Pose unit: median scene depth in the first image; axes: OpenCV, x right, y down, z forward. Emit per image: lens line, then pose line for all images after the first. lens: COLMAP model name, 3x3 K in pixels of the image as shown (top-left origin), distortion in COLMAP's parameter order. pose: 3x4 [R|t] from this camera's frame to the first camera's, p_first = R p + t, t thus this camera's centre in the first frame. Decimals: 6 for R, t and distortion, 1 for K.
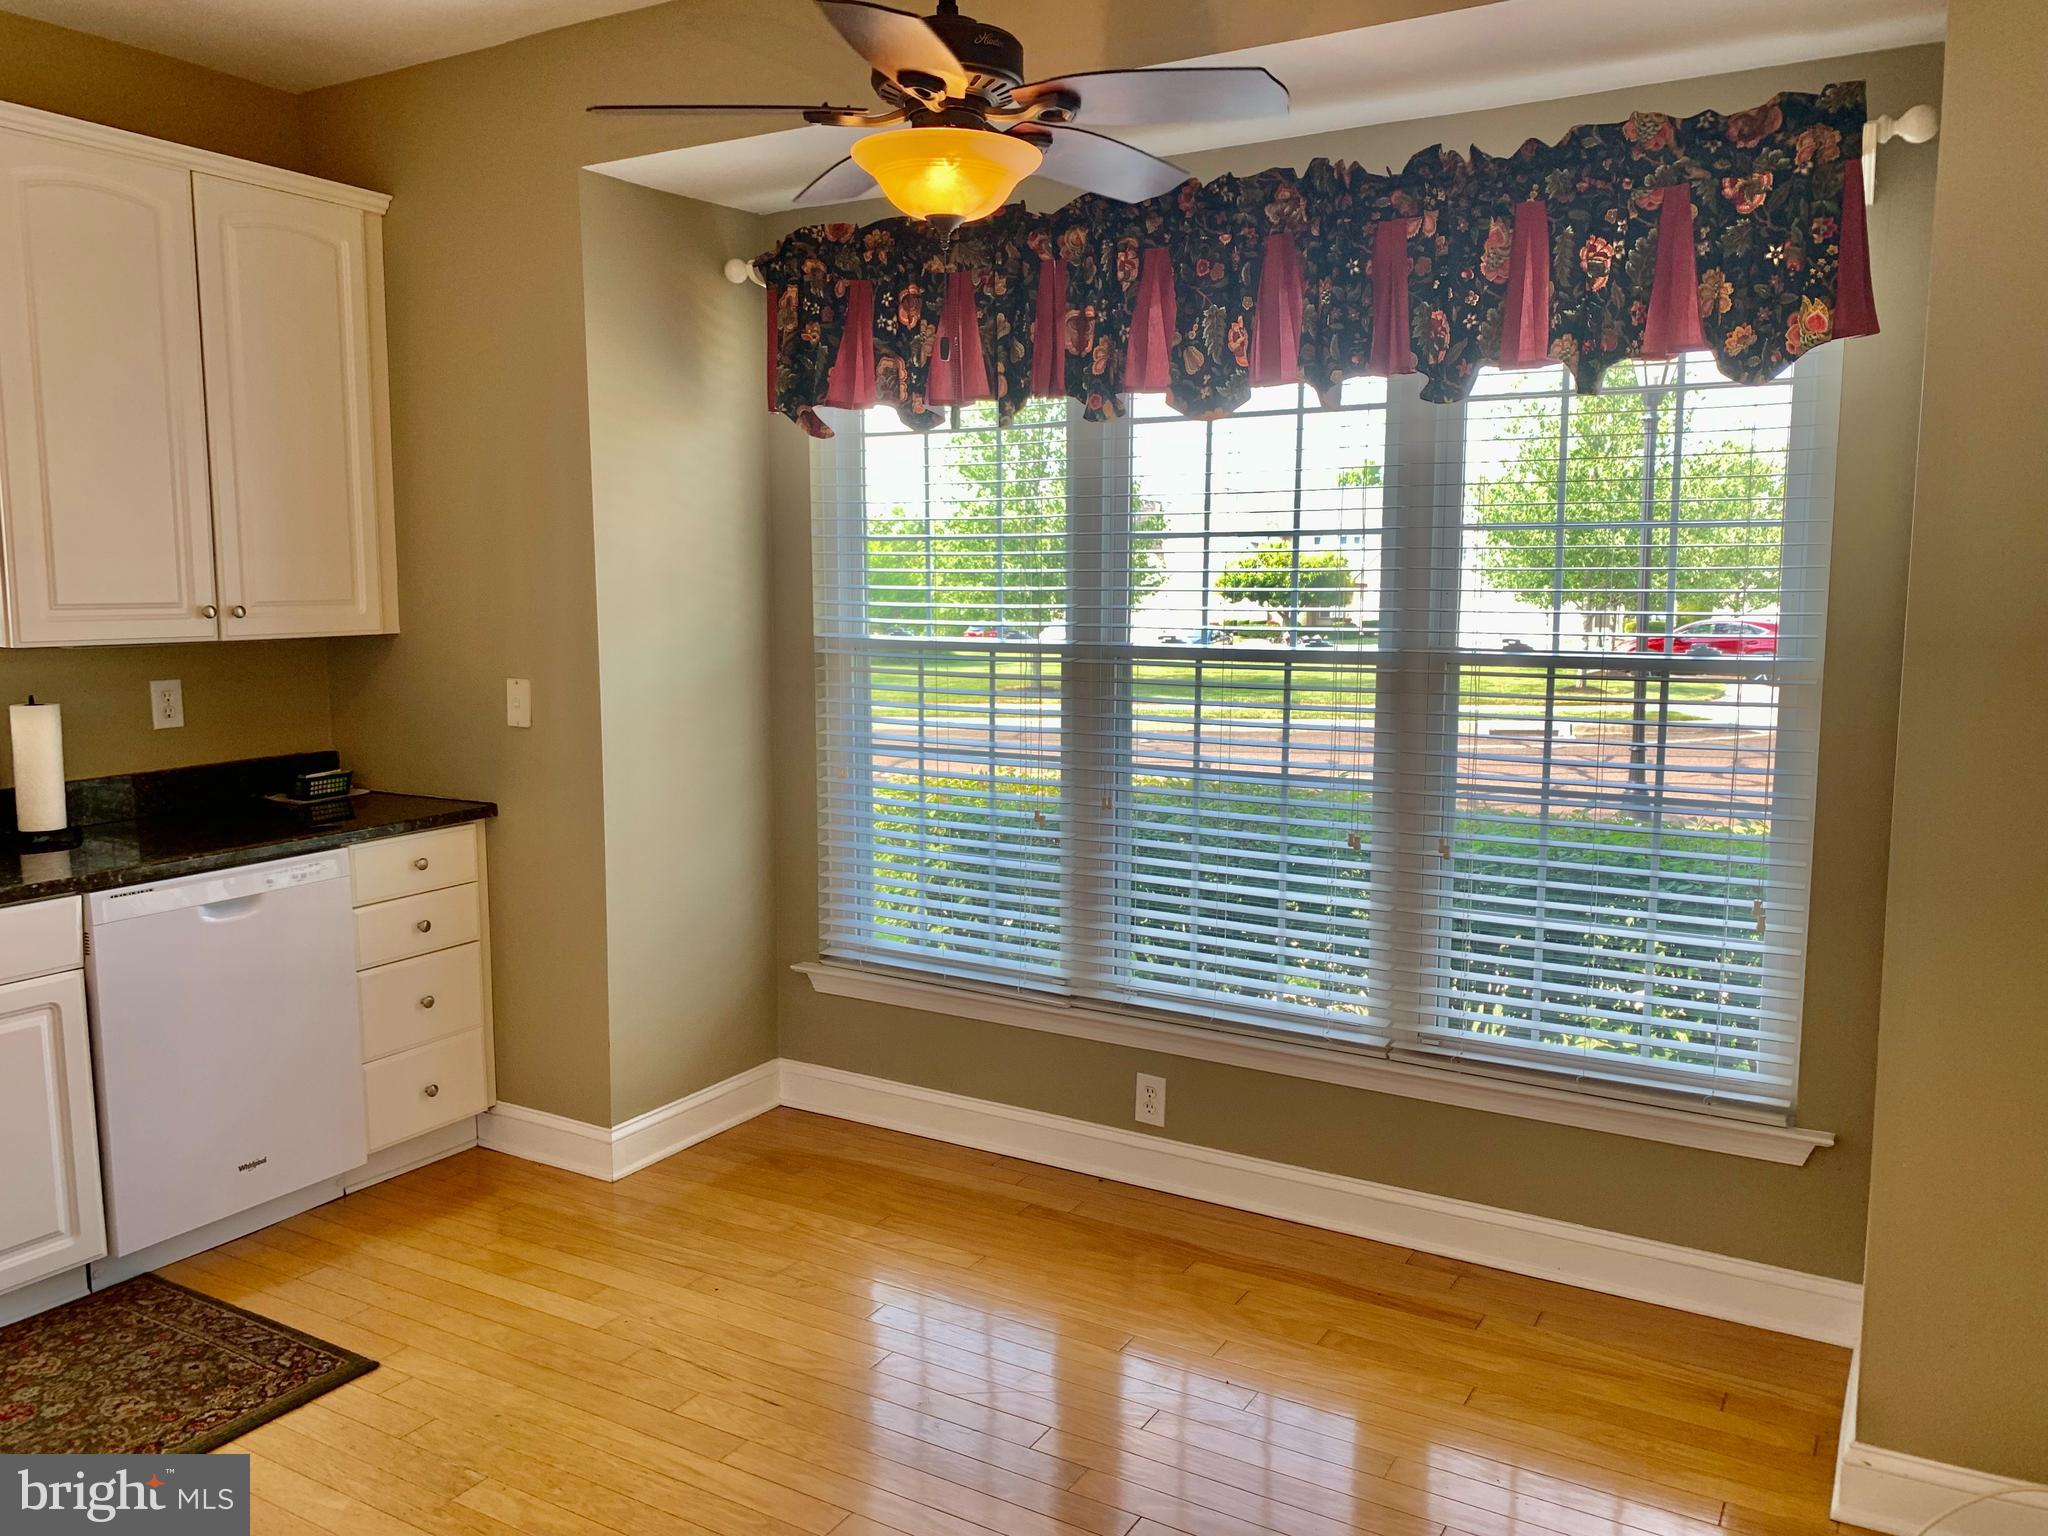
lens RADIAL K [[1579.3, 0, 1005.9], [0, 1579.3, 759.5], [0, 0, 1]] dist [0.078349, -0.076620]
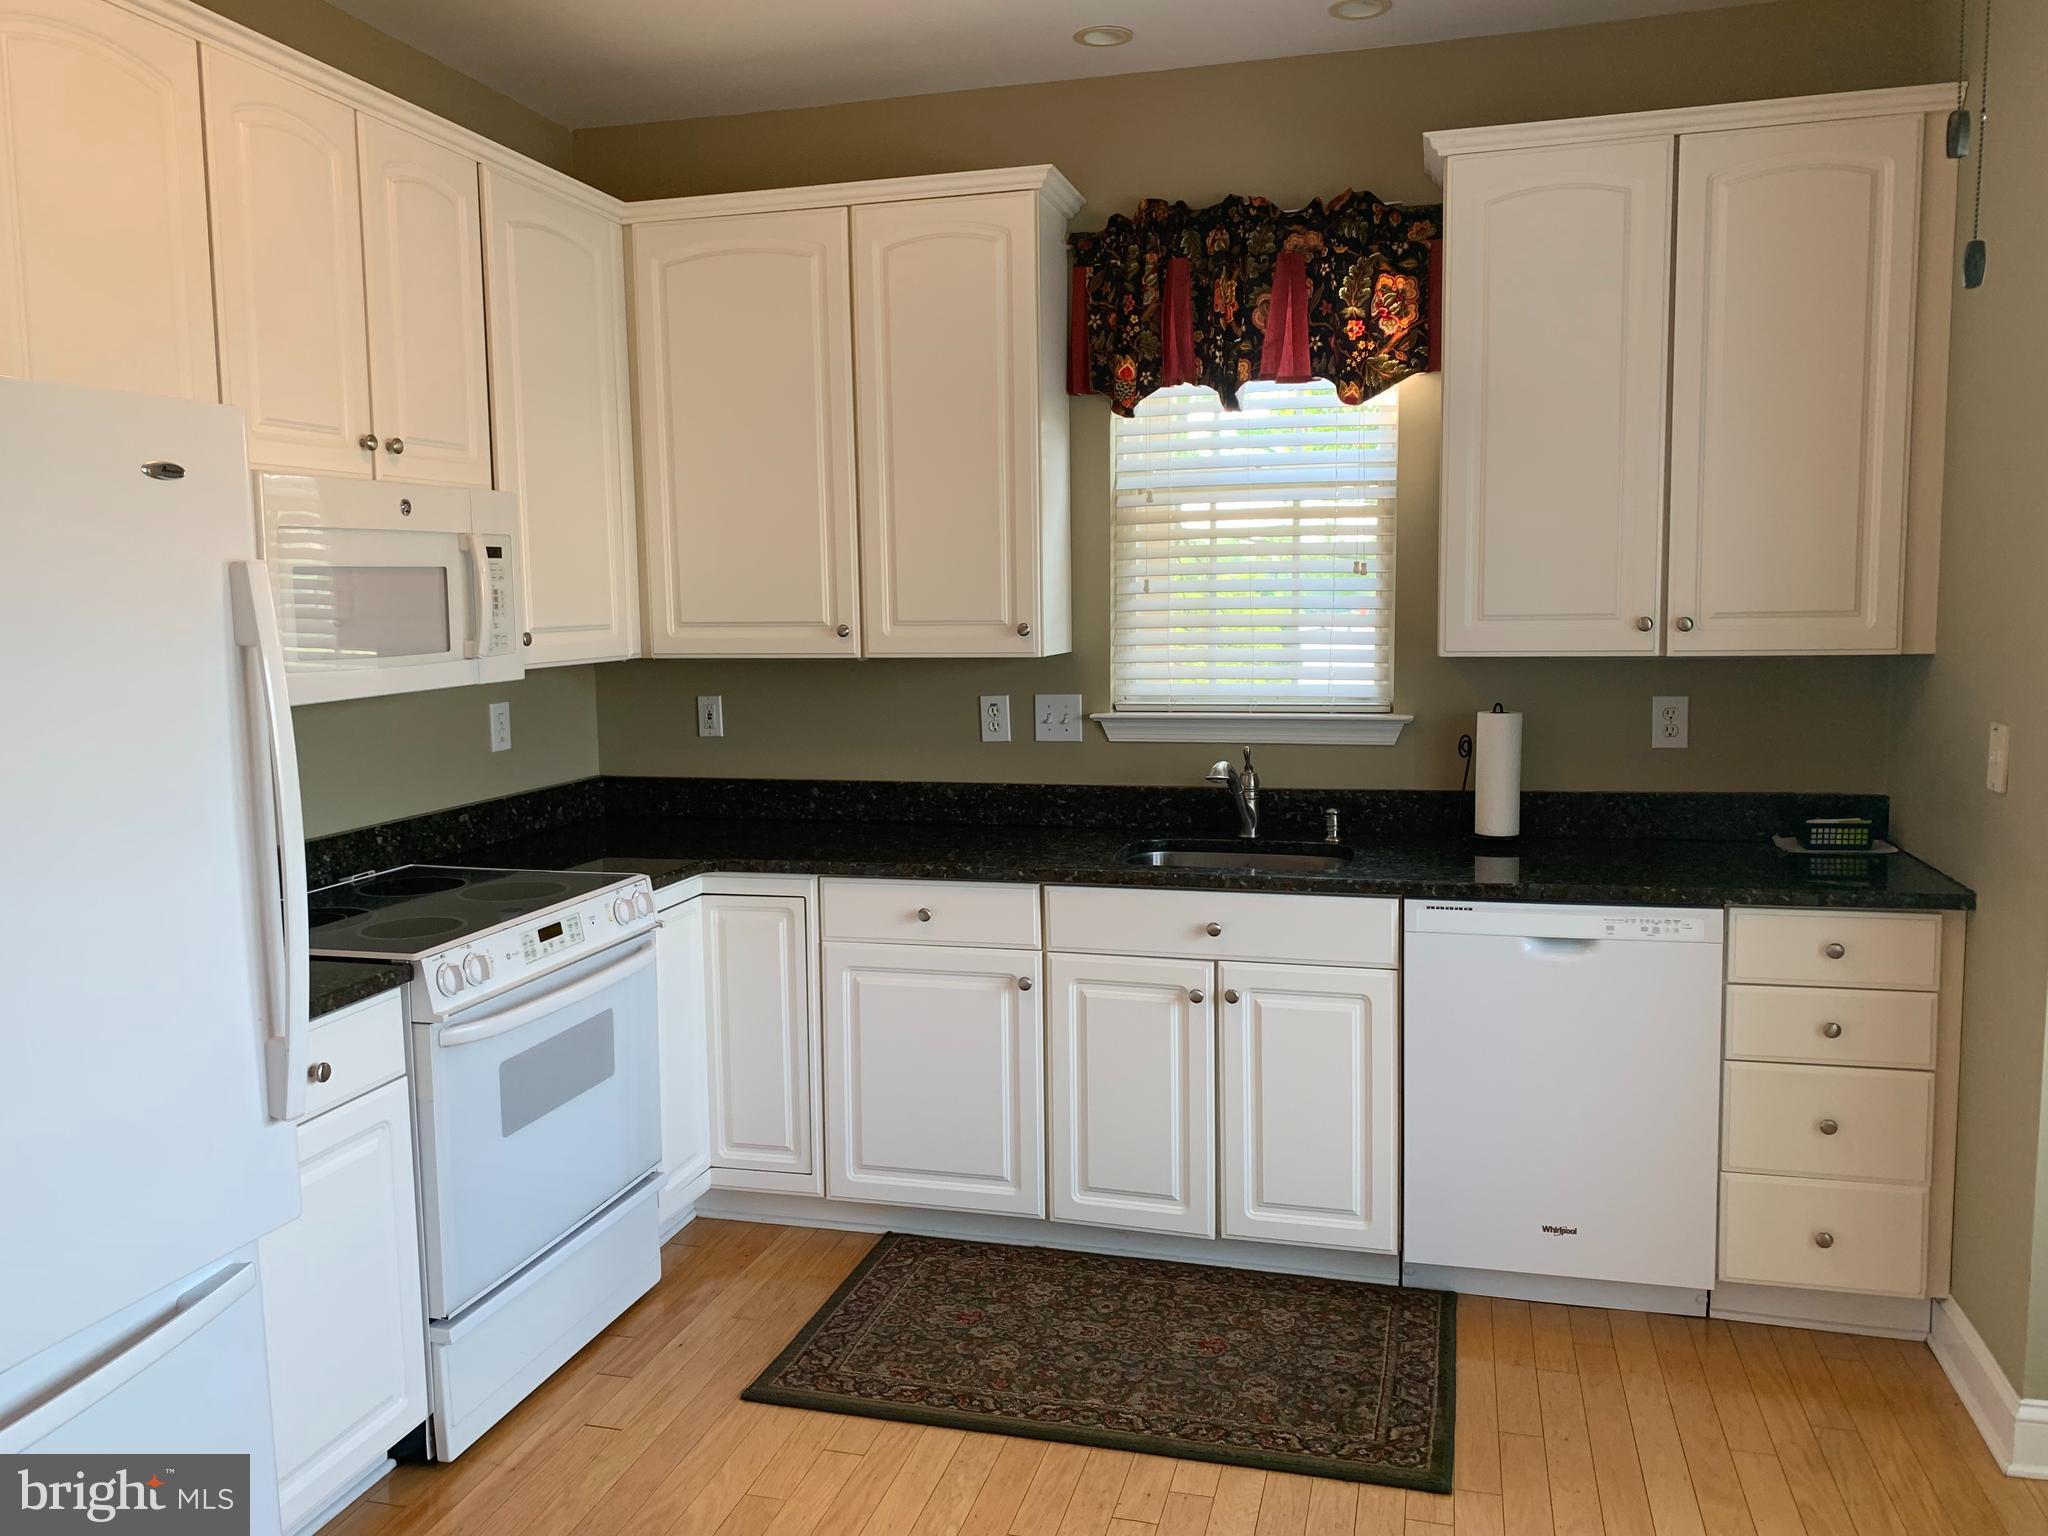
lens RADIAL K [[1579.3, 0, 1031.9], [0, 1579.3, 753.5], [0, 0, 1]] dist [0.078349, -0.076620]
pose [[0.281487, 0.097171, -0.954632, 0.270463], [-0.097367, 0.992617, 0.072327, -0.049970], [0.954612, 0.072590, 0.288870, 0.403636]]
